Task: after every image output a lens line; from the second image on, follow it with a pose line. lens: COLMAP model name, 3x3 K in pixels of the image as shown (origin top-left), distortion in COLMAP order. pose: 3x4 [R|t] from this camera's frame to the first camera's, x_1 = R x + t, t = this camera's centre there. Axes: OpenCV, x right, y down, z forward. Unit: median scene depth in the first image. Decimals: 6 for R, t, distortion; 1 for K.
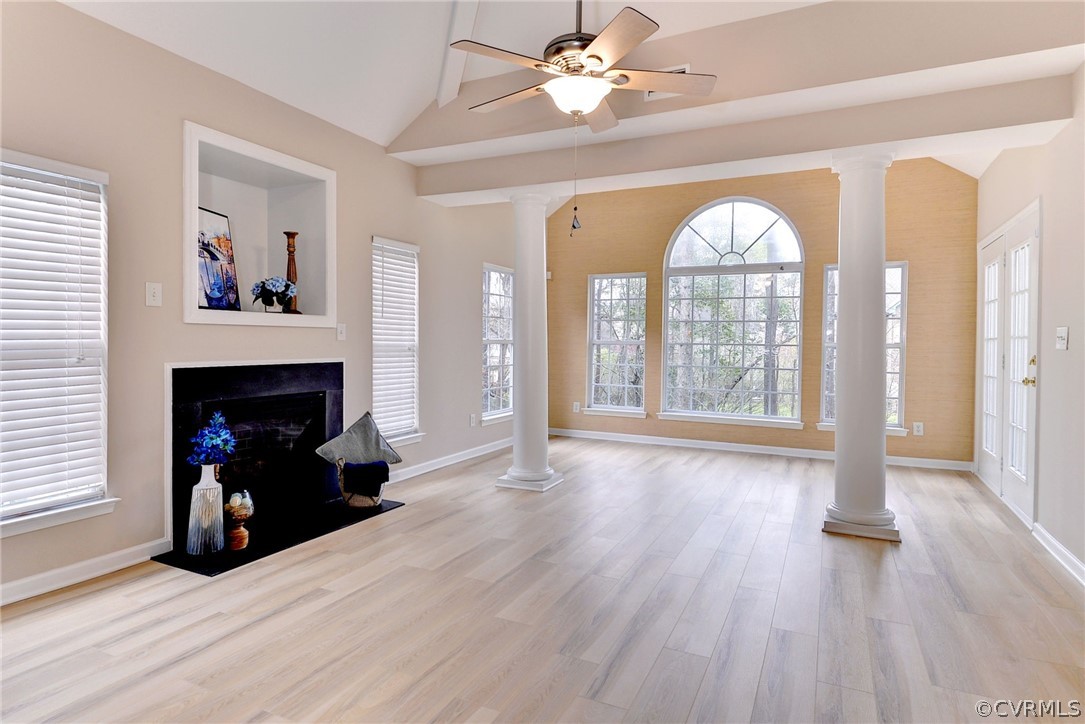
lens RADIAL K [[612.8, 0, 500.8], [0, 612.8, 343.9], [0, 0, 1]] dist [0.003989, 0.000379]
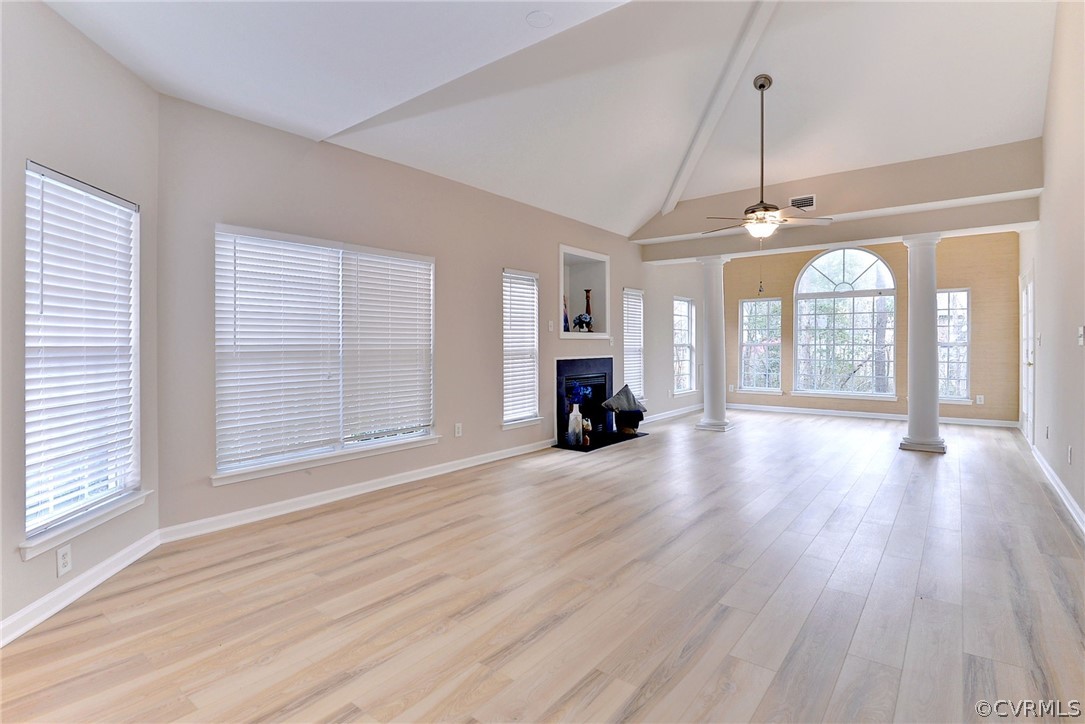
lens RADIAL K [[533.3, 0, 501.1], [0, 533.3, 347.3], [0, 0, 1]] dist [-0.026901, -0.000659]
pose [[0.975500, -0.012909, -0.219621, -0.211620], [0.012795, 0.999916, -0.001945, -0.001932], [0.219628, -0.000912, 0.975583, -0.586526]]
